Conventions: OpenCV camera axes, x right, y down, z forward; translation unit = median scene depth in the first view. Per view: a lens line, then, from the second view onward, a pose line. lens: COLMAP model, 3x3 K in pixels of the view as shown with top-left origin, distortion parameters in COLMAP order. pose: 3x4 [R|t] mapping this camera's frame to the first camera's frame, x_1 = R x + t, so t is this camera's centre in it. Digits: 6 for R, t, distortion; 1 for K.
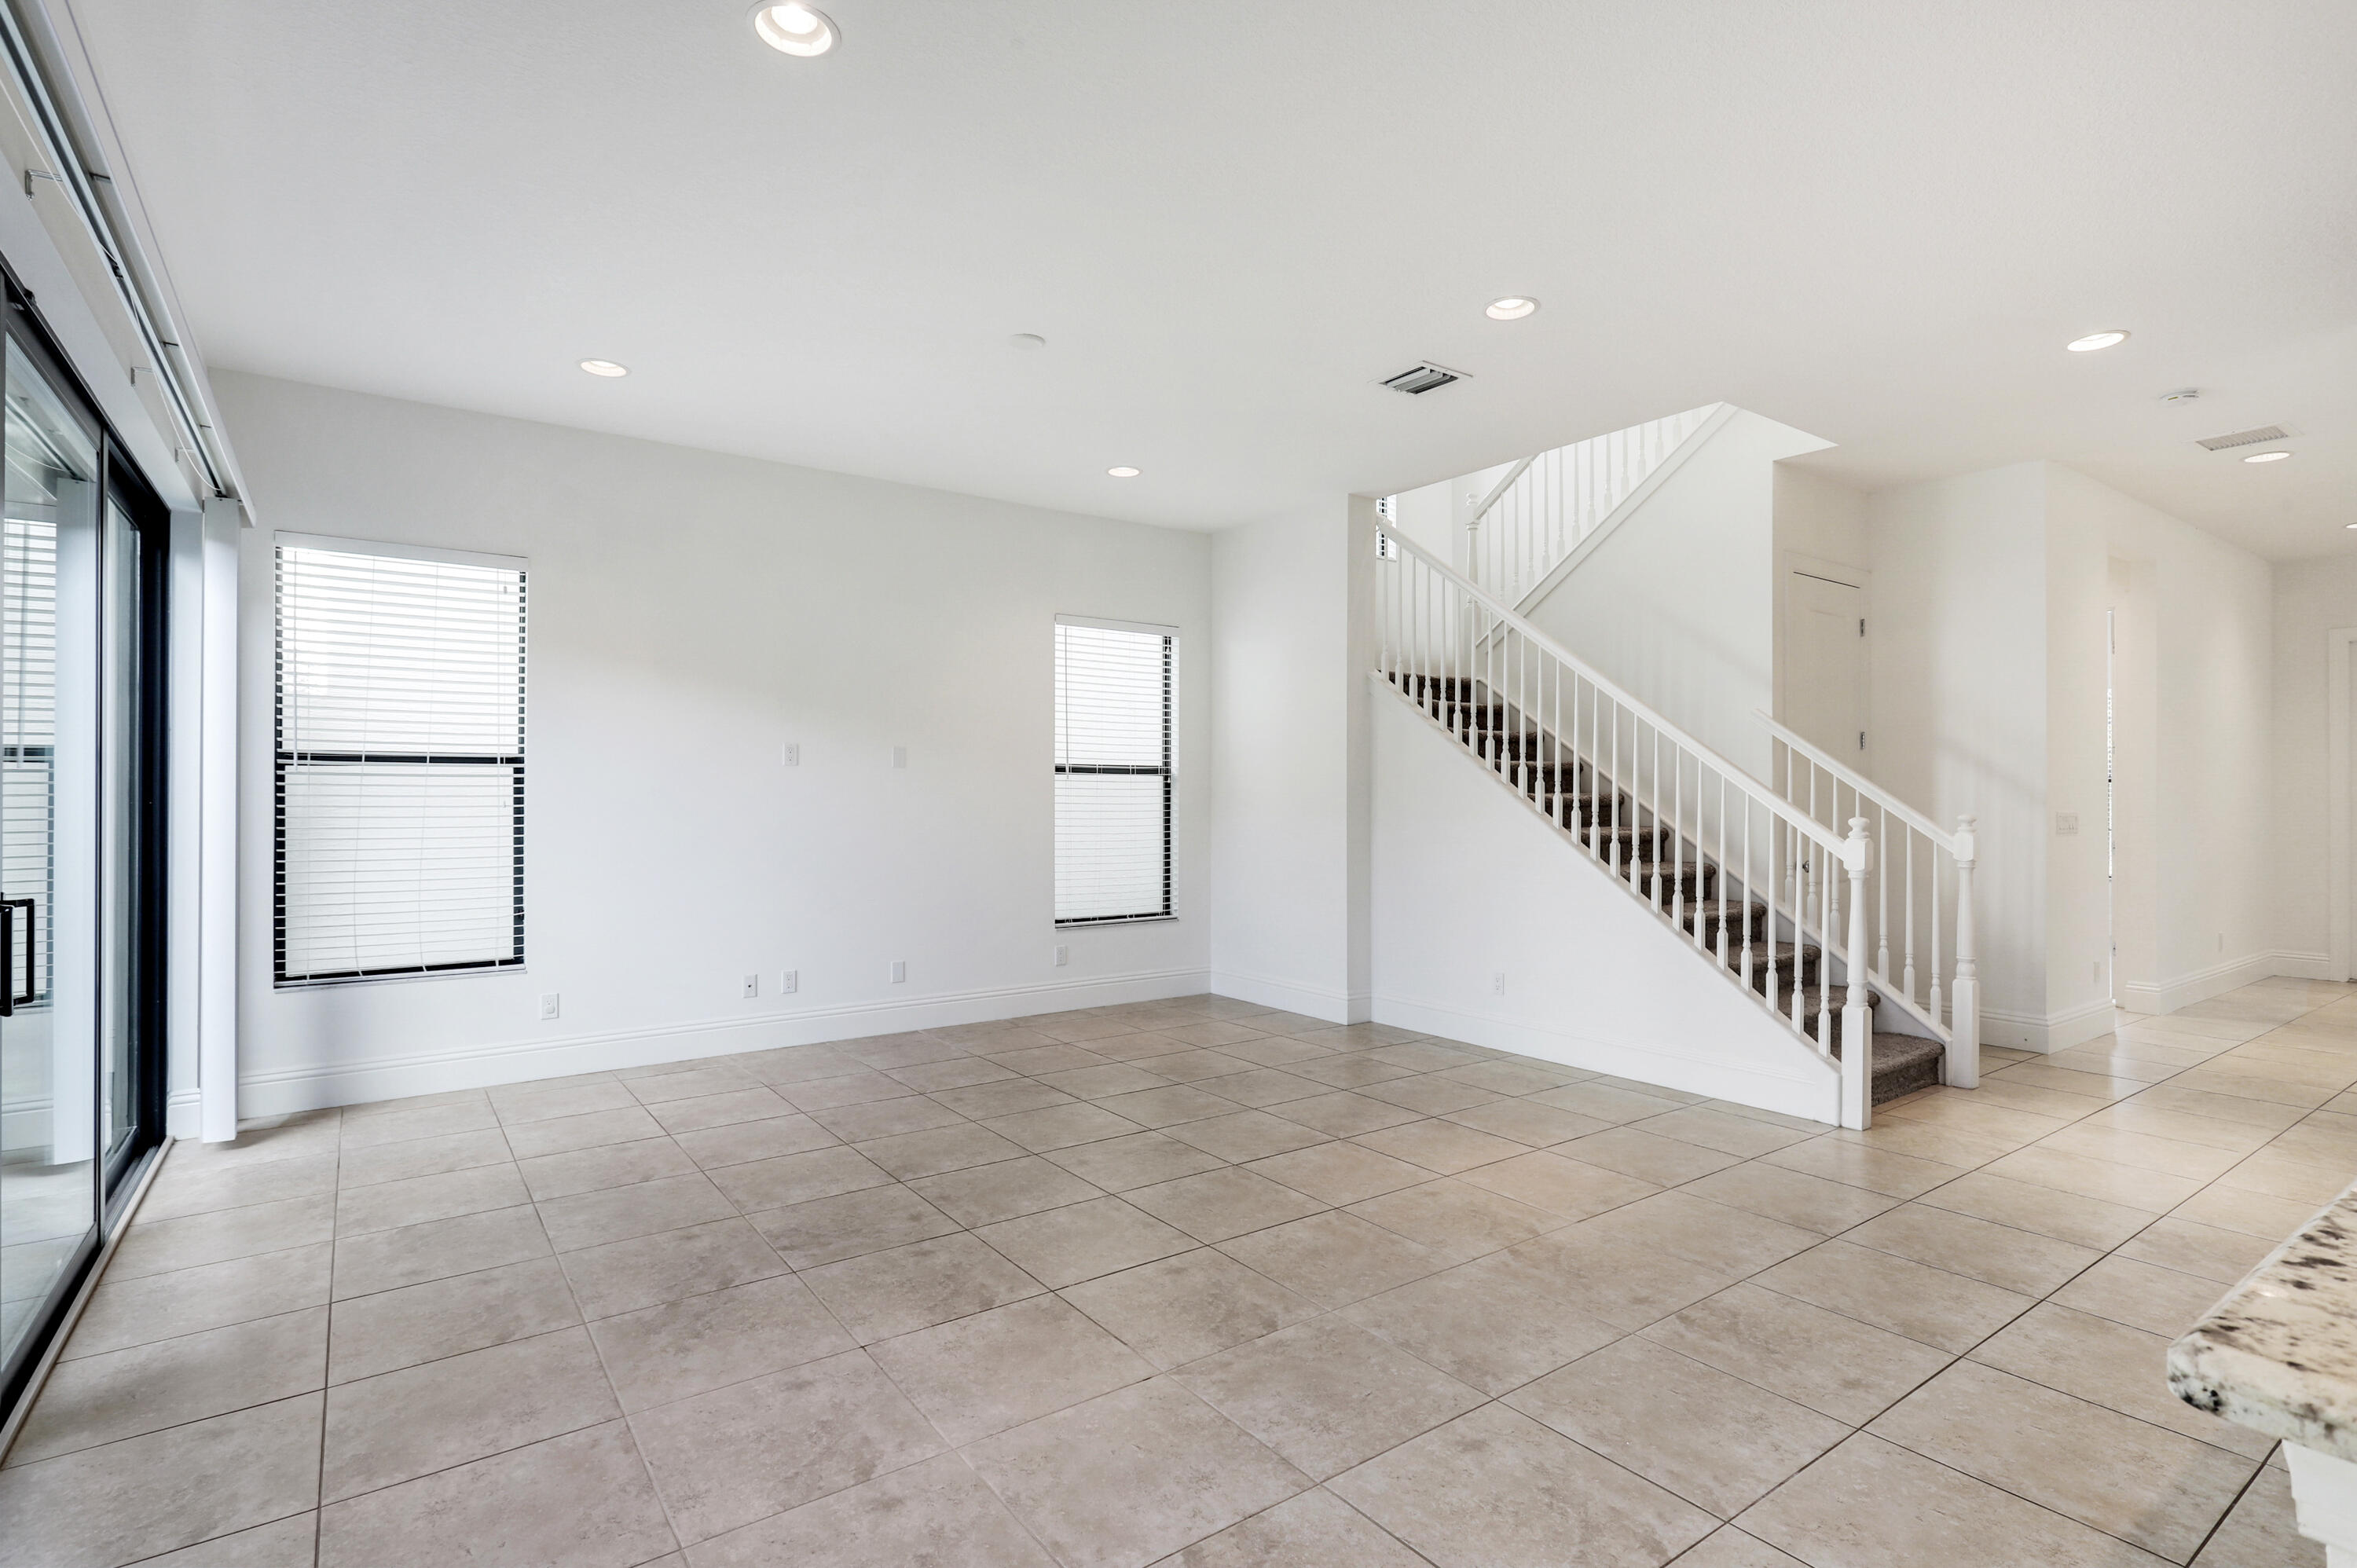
lens RADIAL K [[1139.4, 0, 1178.3], [0, 1139.4, 770.3], [0, 0, 1]] dist [0.004124, 0.000732]
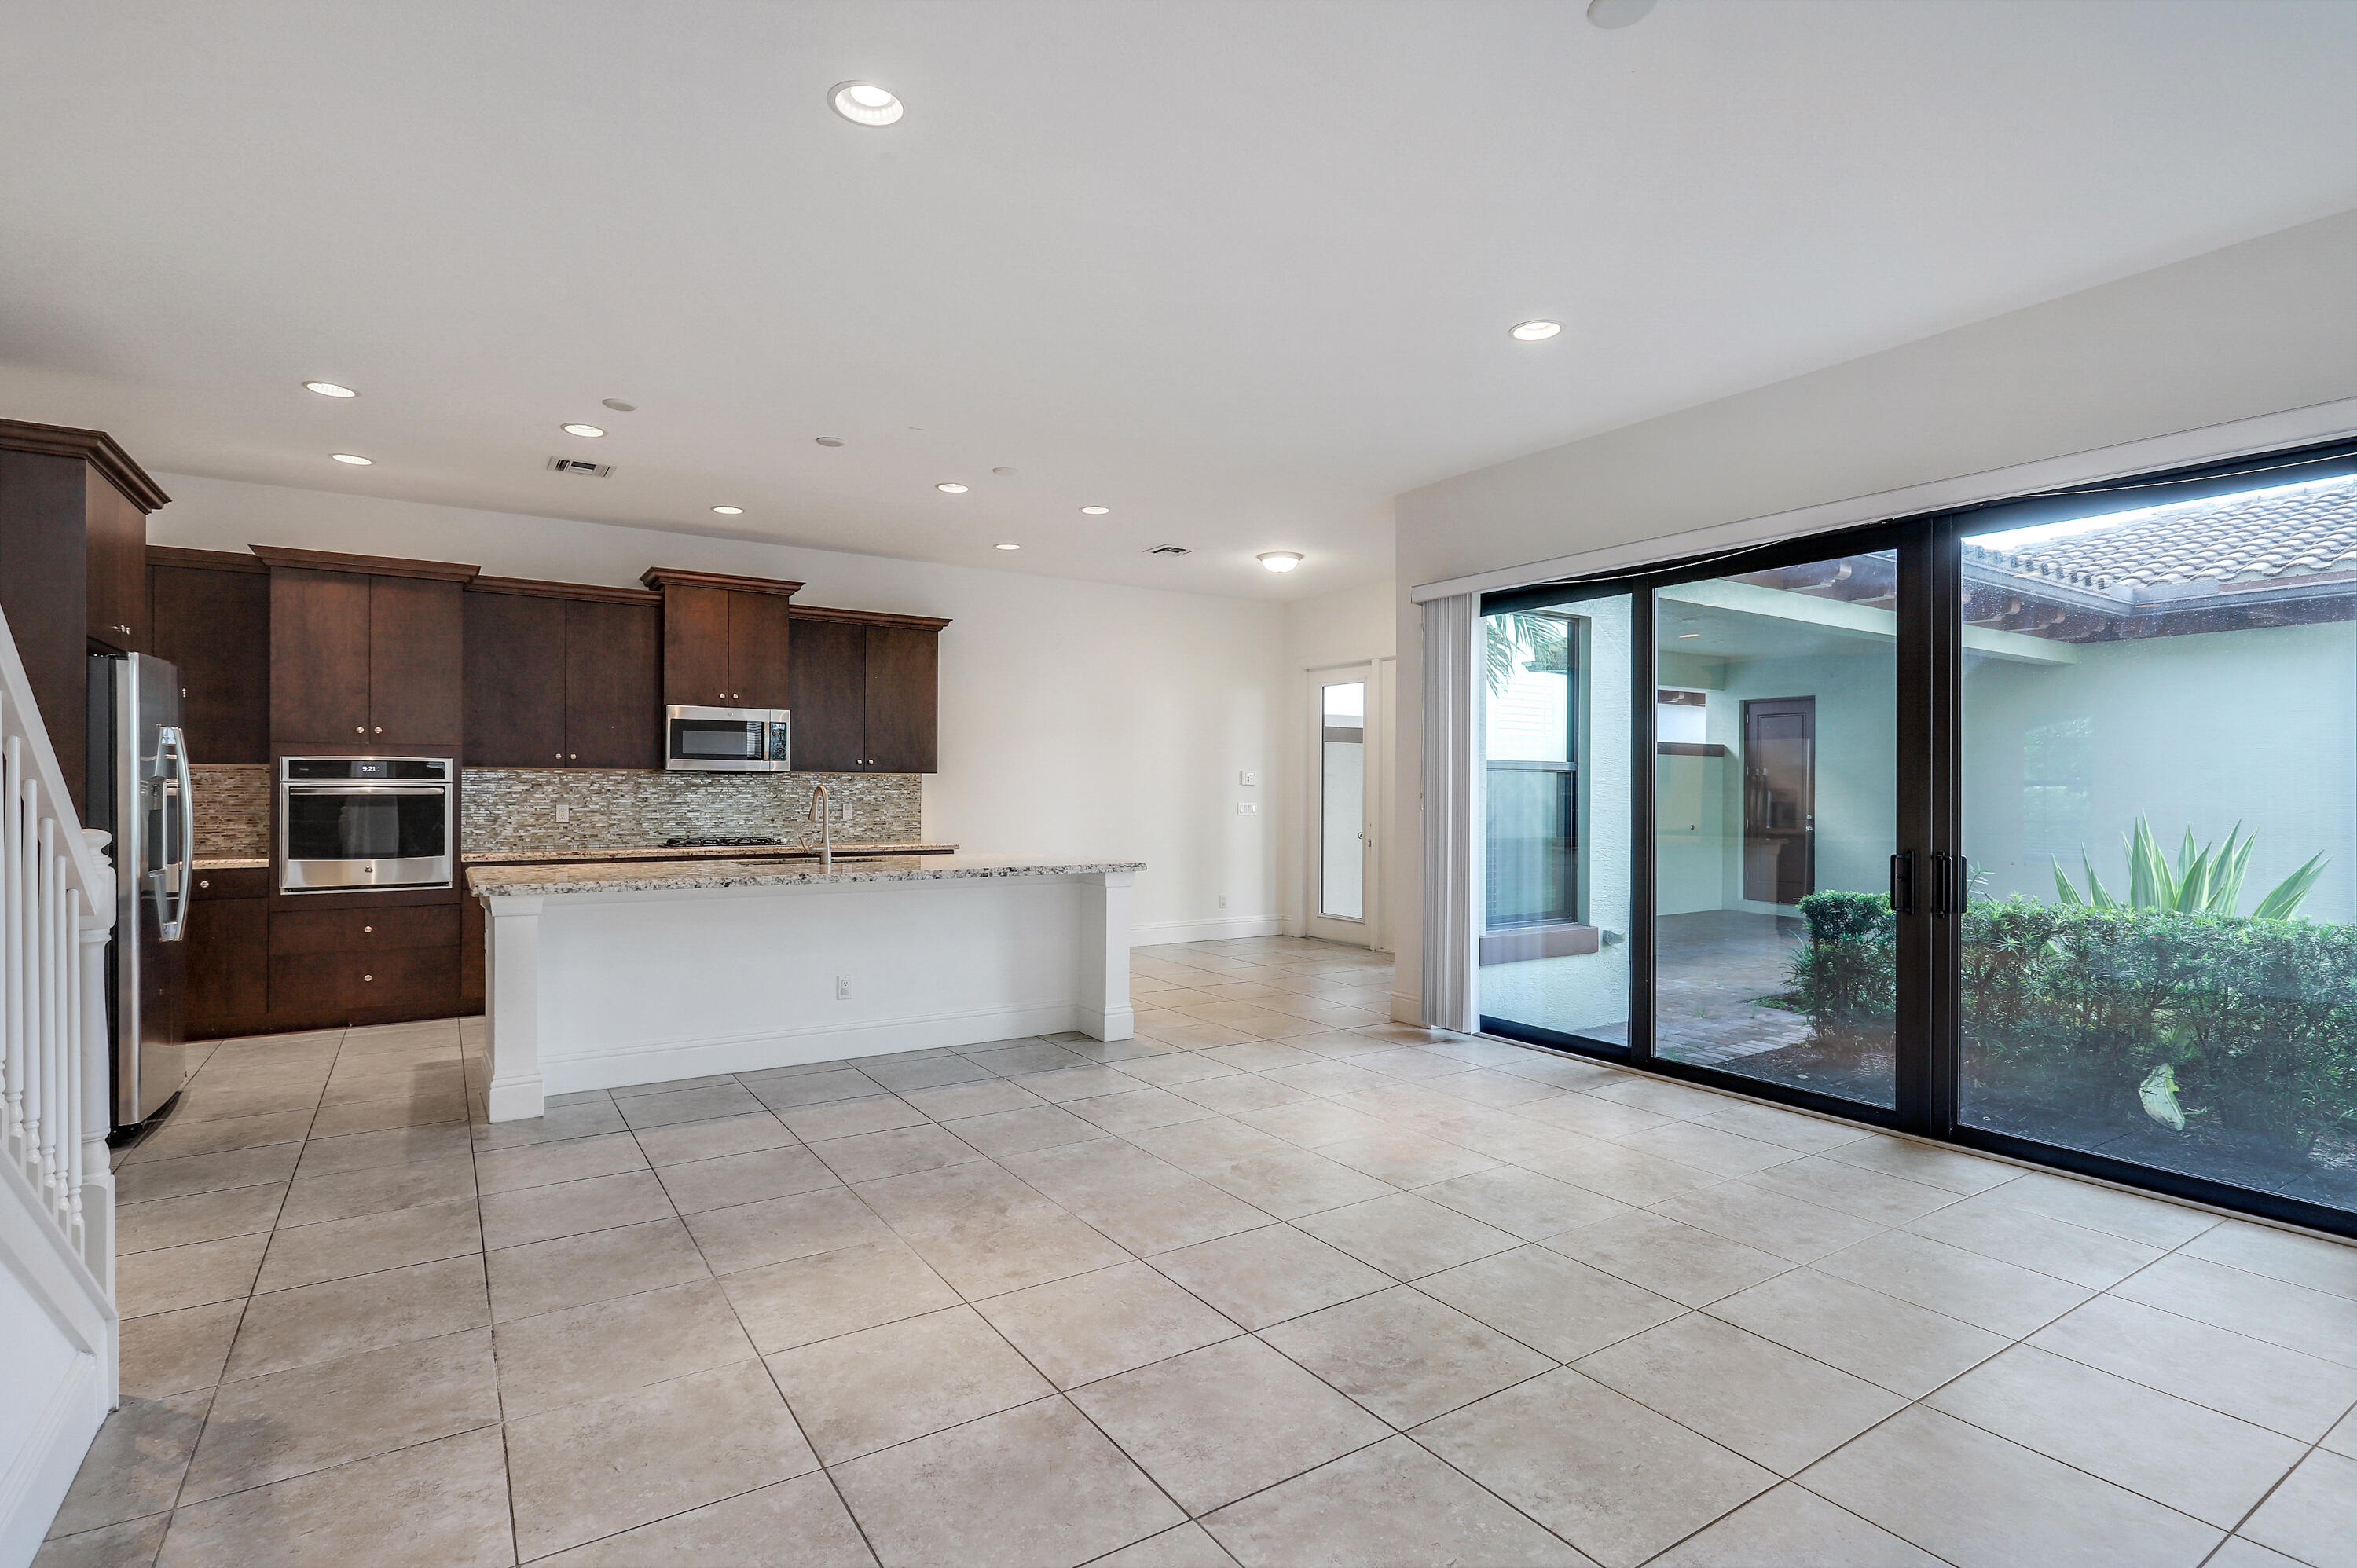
lens RADIAL K [[1139.4, 0, 1171.5], [0, 1139.4, 799.7], [0, 0, 1]] dist [0.004124, 0.000732]
pose [[-0.998796, -0.009221, 0.048190, 0.073447], [-0.009874, 0.999862, -0.013337, 0.036823], [-0.048060, -0.013796, -0.998749, 1.839302]]
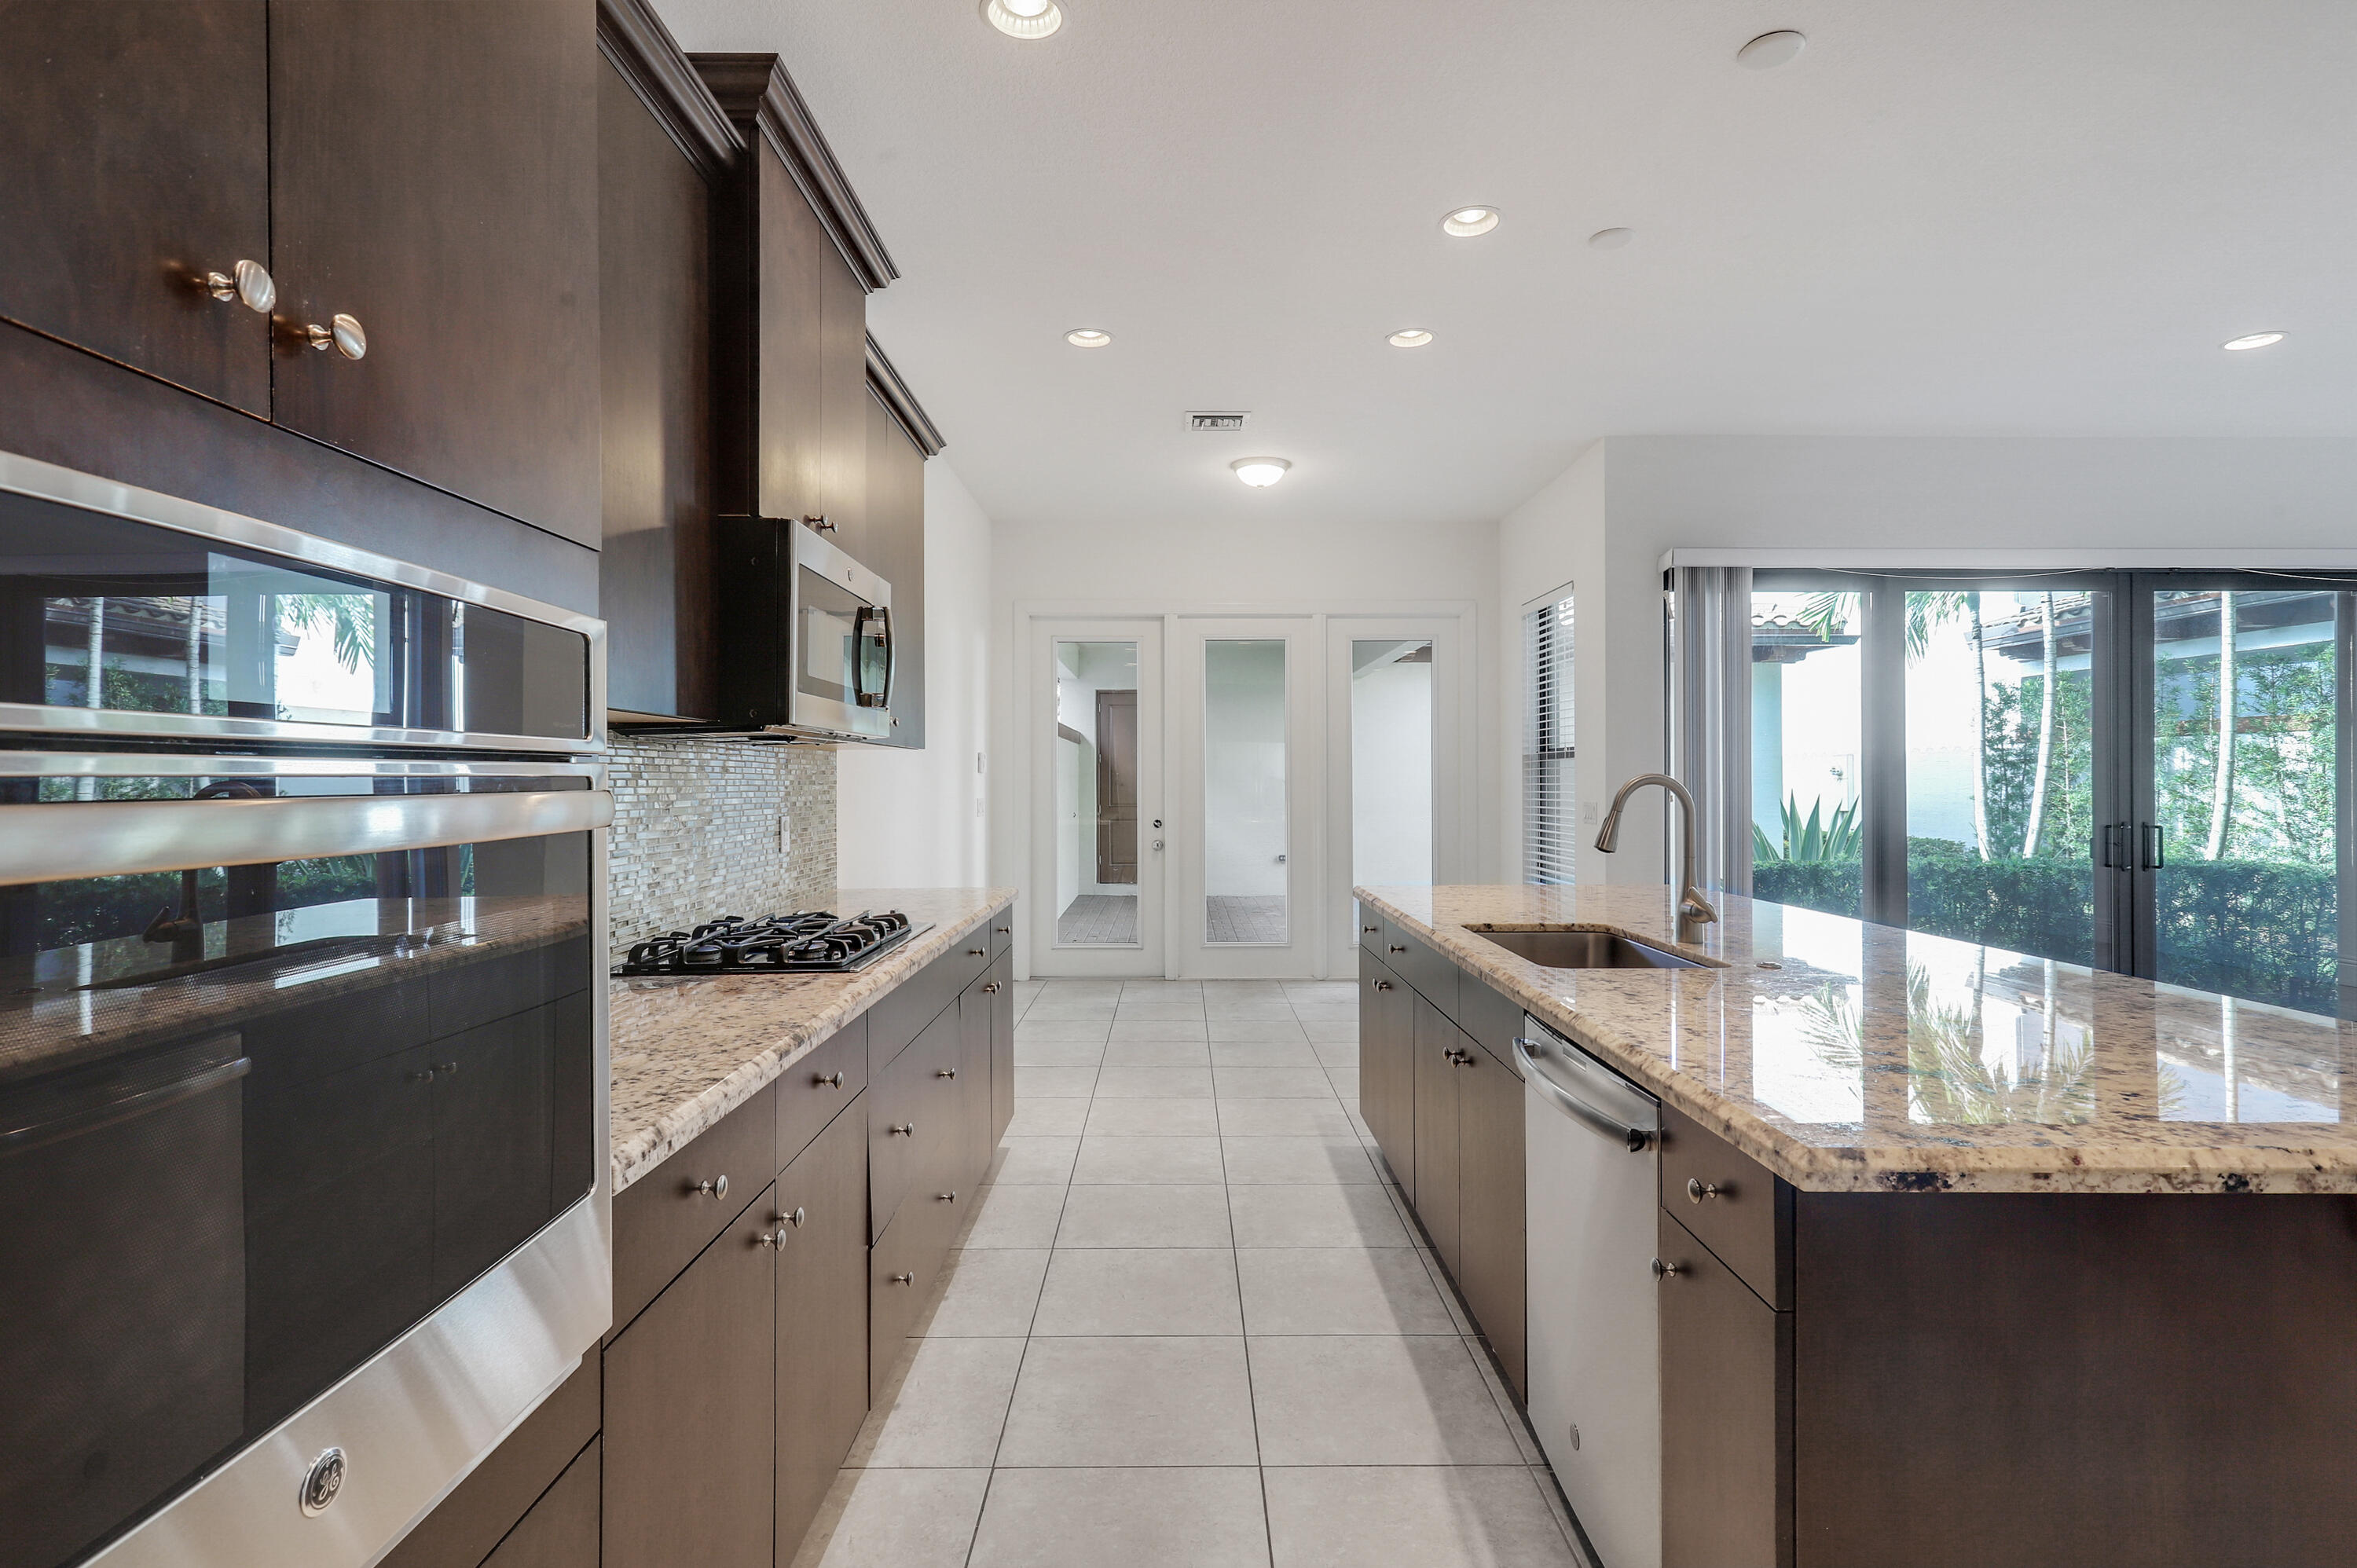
lens RADIAL K [[1139.4, 0, 1185.5], [0, 1139.4, 779.0], [0, 0, 1]] dist [0.004124, 0.000732]
pose [[-0.577414, -0.004412, -0.816440, 1.401720], [0.015397, 0.999749, -0.016291, 0.010384], [0.816306, -0.021977, -0.577201, 0.474525]]
